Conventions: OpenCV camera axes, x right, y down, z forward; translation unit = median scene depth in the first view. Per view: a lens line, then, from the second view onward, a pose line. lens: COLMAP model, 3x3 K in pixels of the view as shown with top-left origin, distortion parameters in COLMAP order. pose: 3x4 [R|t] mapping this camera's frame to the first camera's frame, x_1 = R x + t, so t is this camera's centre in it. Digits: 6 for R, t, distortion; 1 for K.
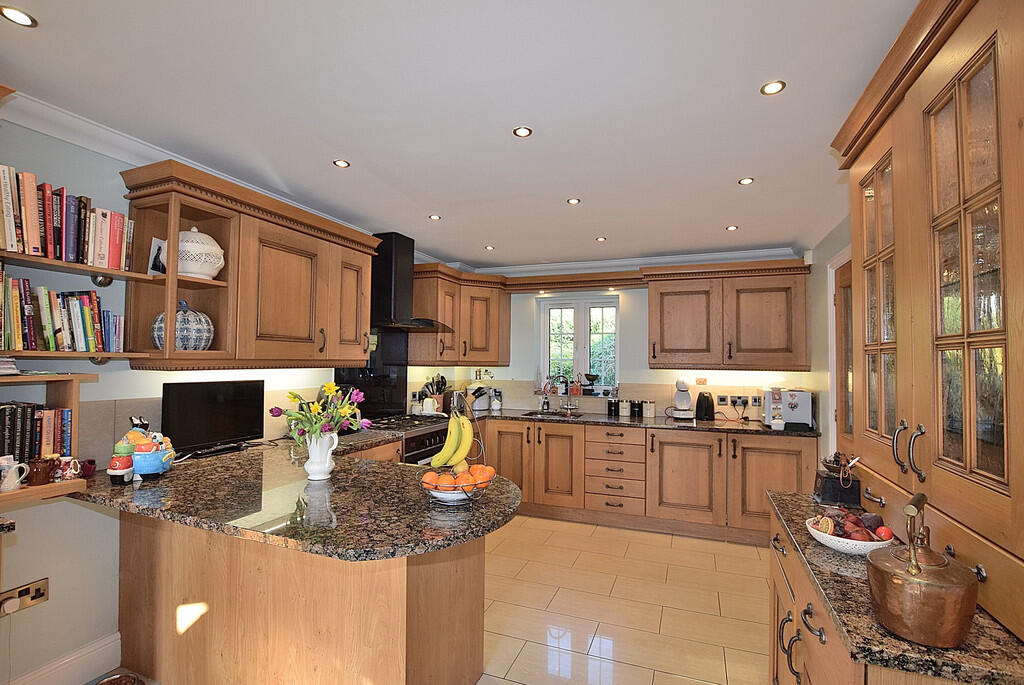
lens RADIAL K [[454.0, 0, 505.6], [0, 454.0, 344.3], [0, 0, 1]] dist [-0.033044, 0.005953]
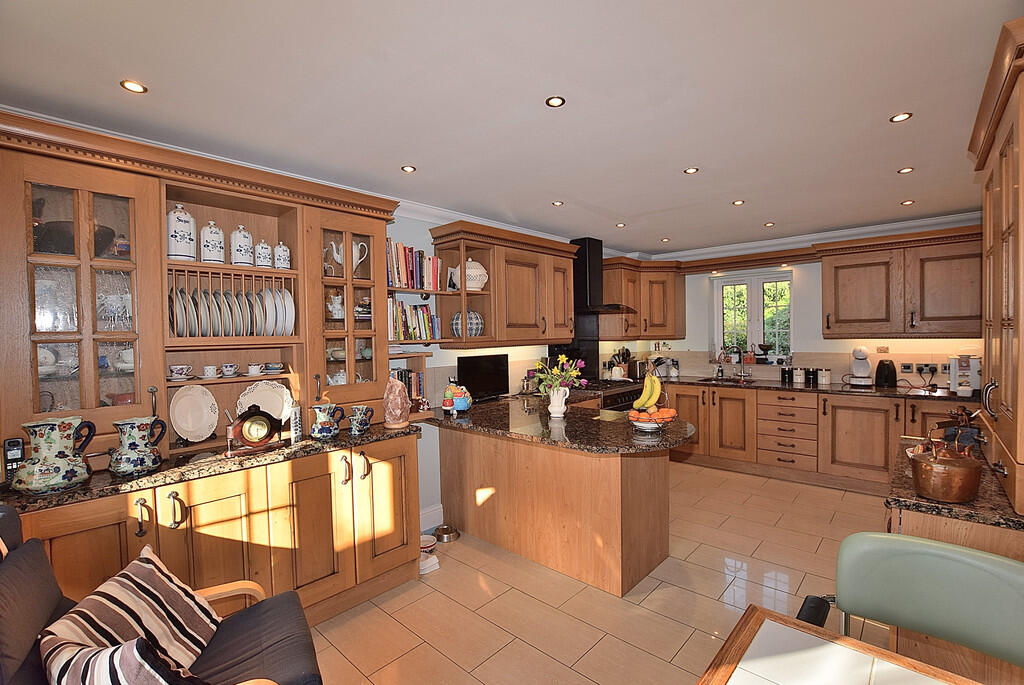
lens RADIAL K [[452.4, 0, 516.5], [0, 452.4, 344.4], [0, 0, 1]] dist [-0.030728, 0.006594]
pose [[0.938797, -0.019462, -0.343922, -0.001103], [0.041243, 0.997571, 0.056128, -0.023199], [0.341994, -0.066877, 0.937319, -0.256636]]
